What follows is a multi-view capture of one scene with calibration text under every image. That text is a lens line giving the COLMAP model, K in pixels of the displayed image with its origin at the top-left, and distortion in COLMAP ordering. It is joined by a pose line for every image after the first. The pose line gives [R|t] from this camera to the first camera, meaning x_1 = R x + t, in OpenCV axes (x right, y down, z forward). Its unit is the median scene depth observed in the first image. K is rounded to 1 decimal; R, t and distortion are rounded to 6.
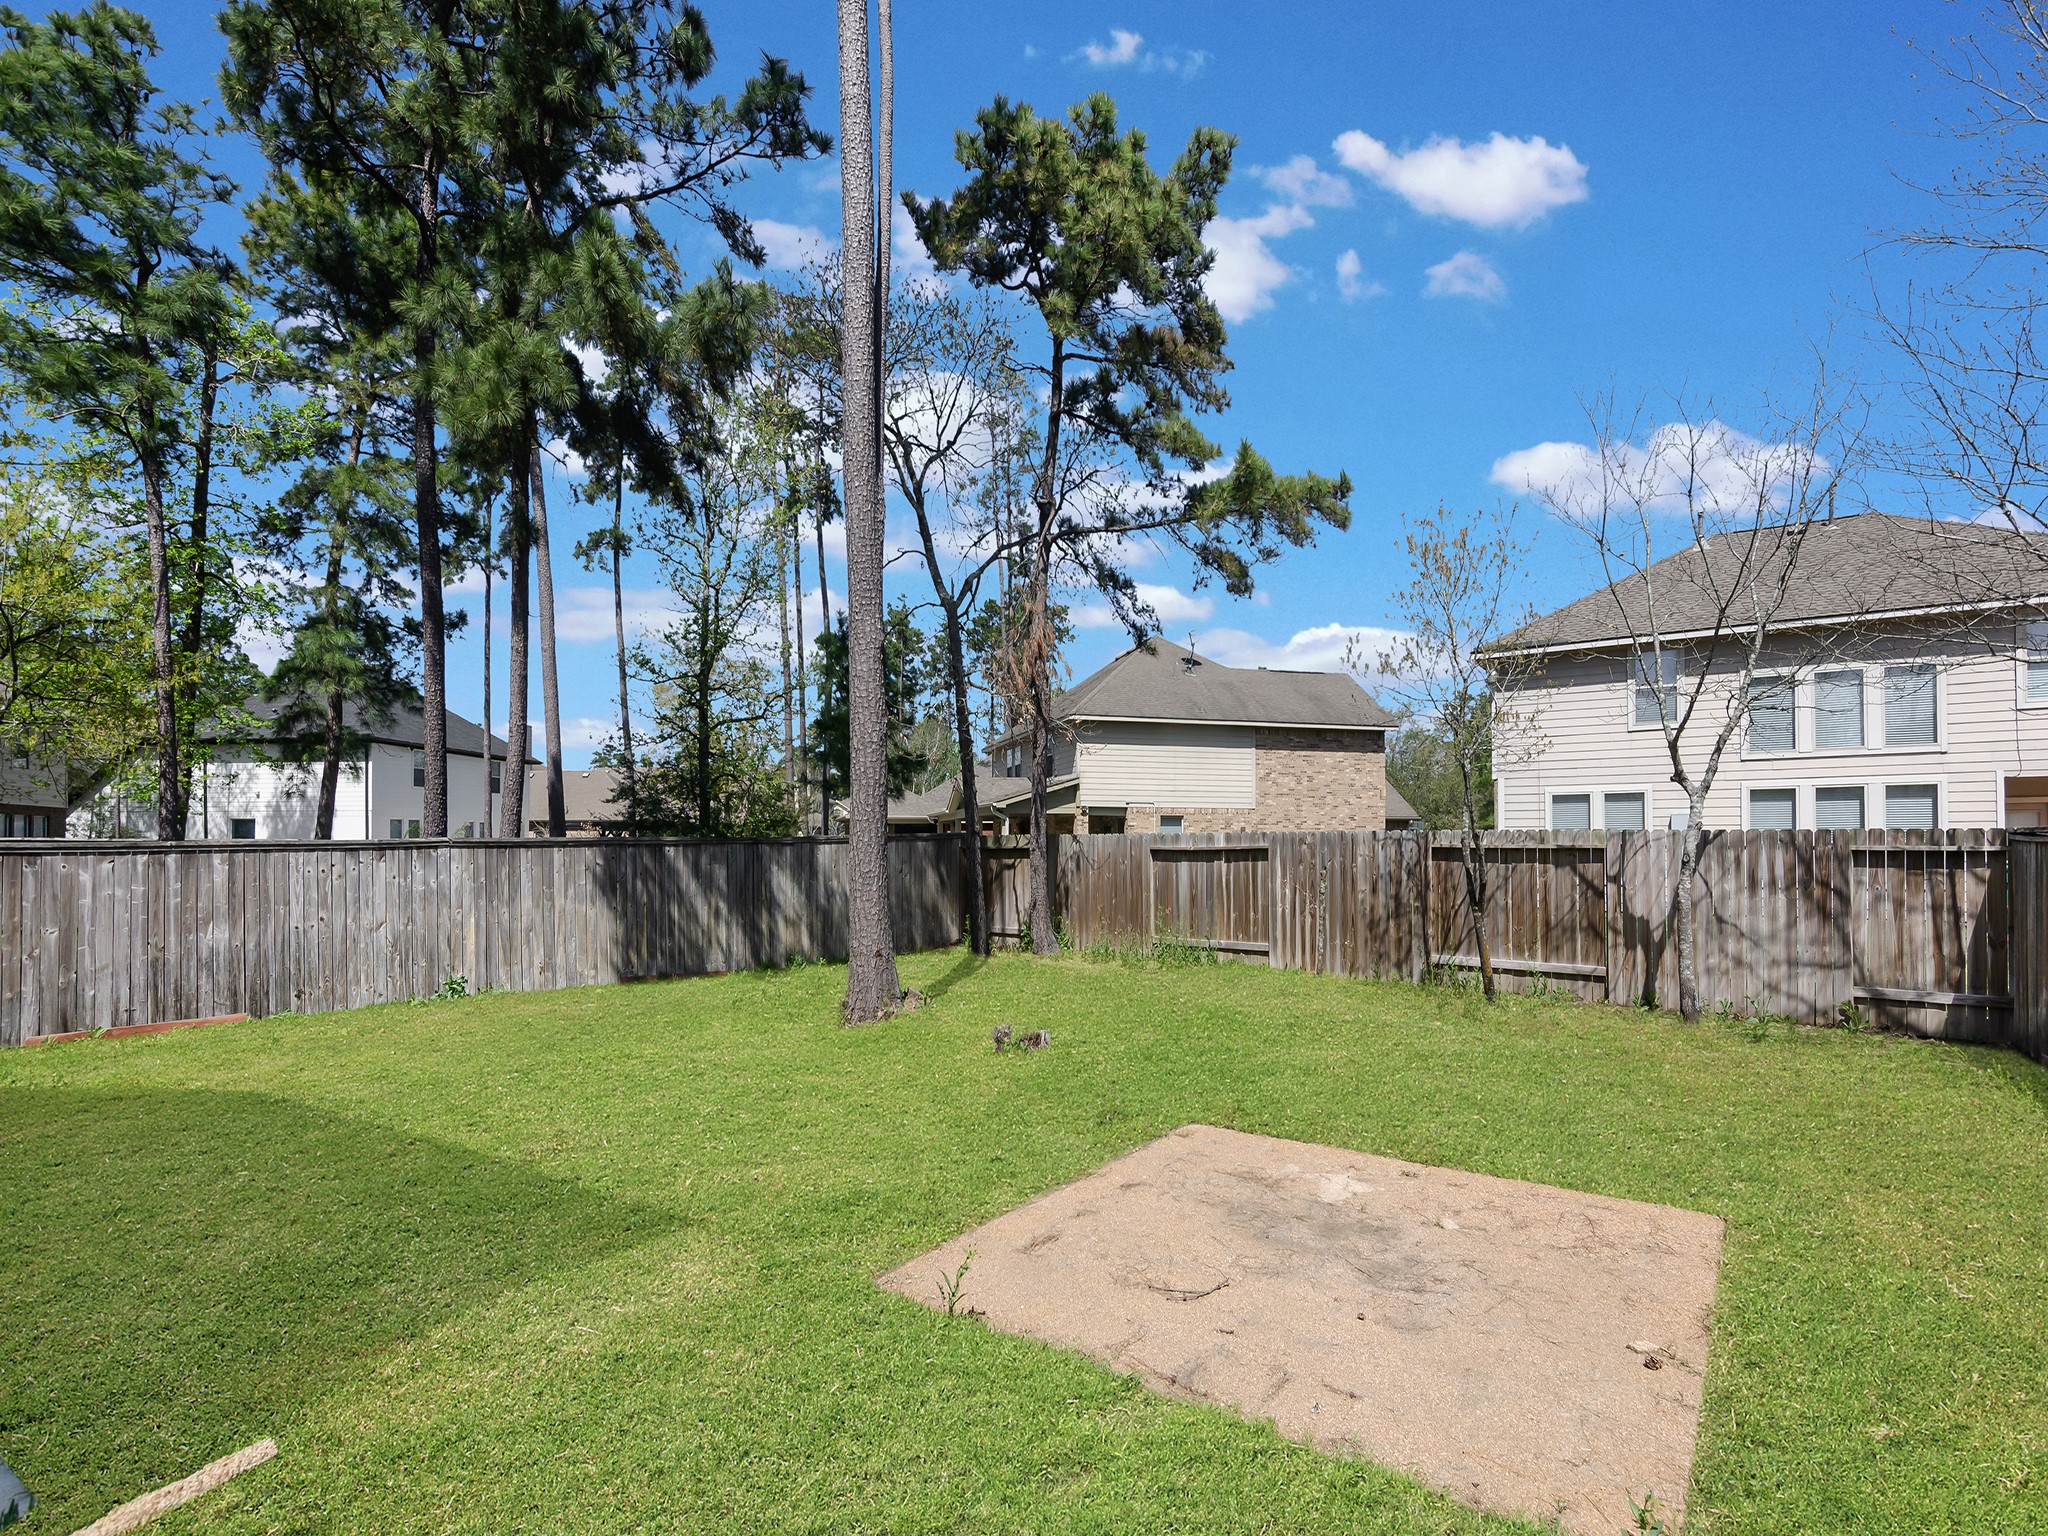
lens RADIAL K [[1038.8, 0, 1024.4], [0, 1038.8, 815.8], [0, 0, 1]] dist [0.003778, 0.000469]
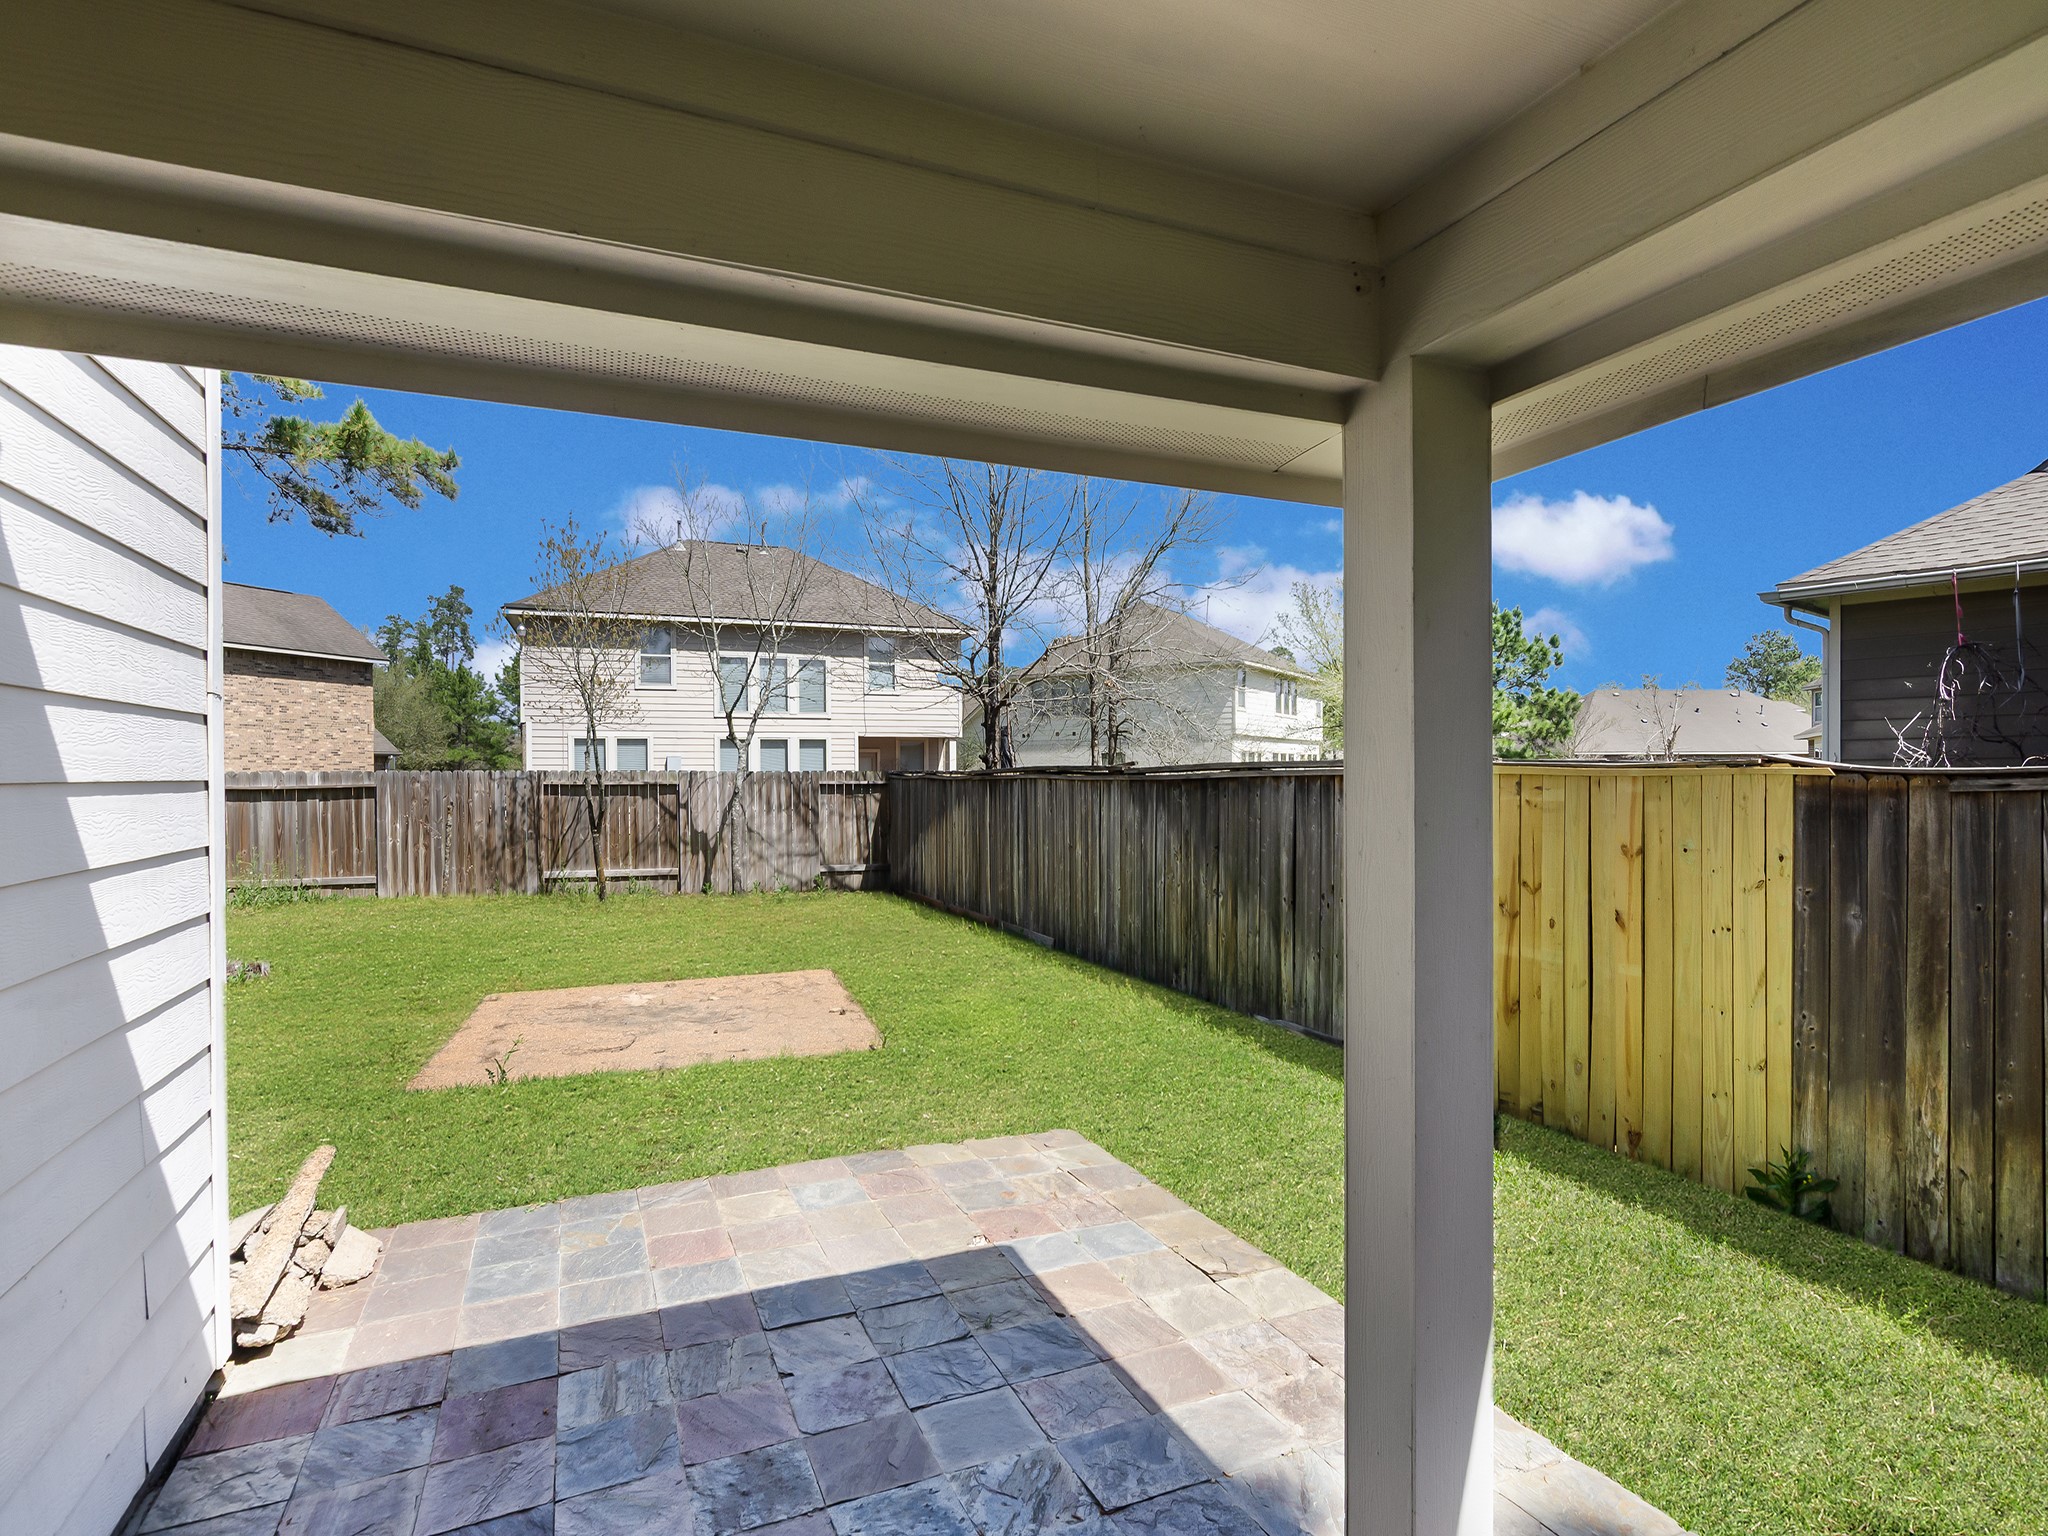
lens RADIAL K [[1038.8, 0, 1024.2], [0, 1038.8, 772.0], [0, 0, 1]] dist [0.003778, 0.000469]
pose [[0.579682, 0.000752, 0.814842, -0.311675], [-0.017805, 0.999772, 0.011744, -0.010211], [-0.814648, -0.021316, 0.579564, -0.192593]]
